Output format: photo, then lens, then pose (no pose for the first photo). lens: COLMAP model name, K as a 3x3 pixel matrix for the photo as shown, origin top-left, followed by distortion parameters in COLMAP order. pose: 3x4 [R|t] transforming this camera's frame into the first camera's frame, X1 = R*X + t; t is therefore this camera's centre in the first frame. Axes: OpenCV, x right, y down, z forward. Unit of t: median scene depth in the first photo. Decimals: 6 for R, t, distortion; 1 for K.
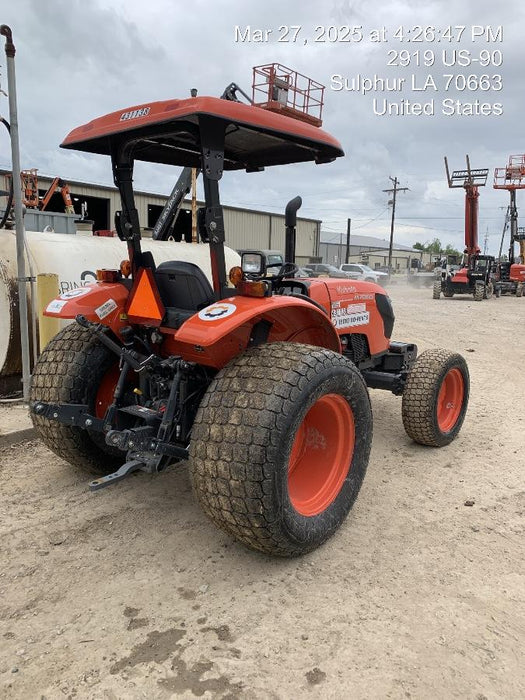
lens RADIAL K [[527.4, 0, 263.3], [0, 527.4, 349.3], [0, 0, 1]] dist [0.012678, -0.000848]
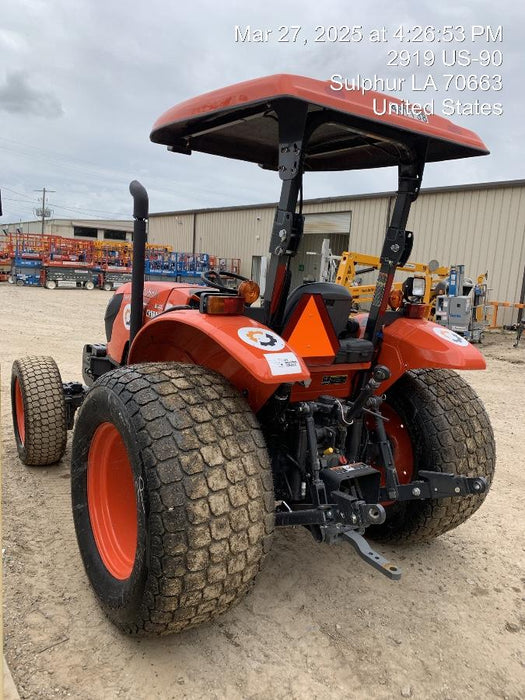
lens RADIAL K [[542.4, 0, 263.2], [0, 542.4, 353.1], [0, 0, 1]] dist [0.012843, 0.005240]
pose [[0.265554, -0.158478, 0.950981, -1.004409], [0.093931, 0.985957, 0.138077, -0.183710], [-0.959509, 0.052660, 0.276711, 0.861407]]
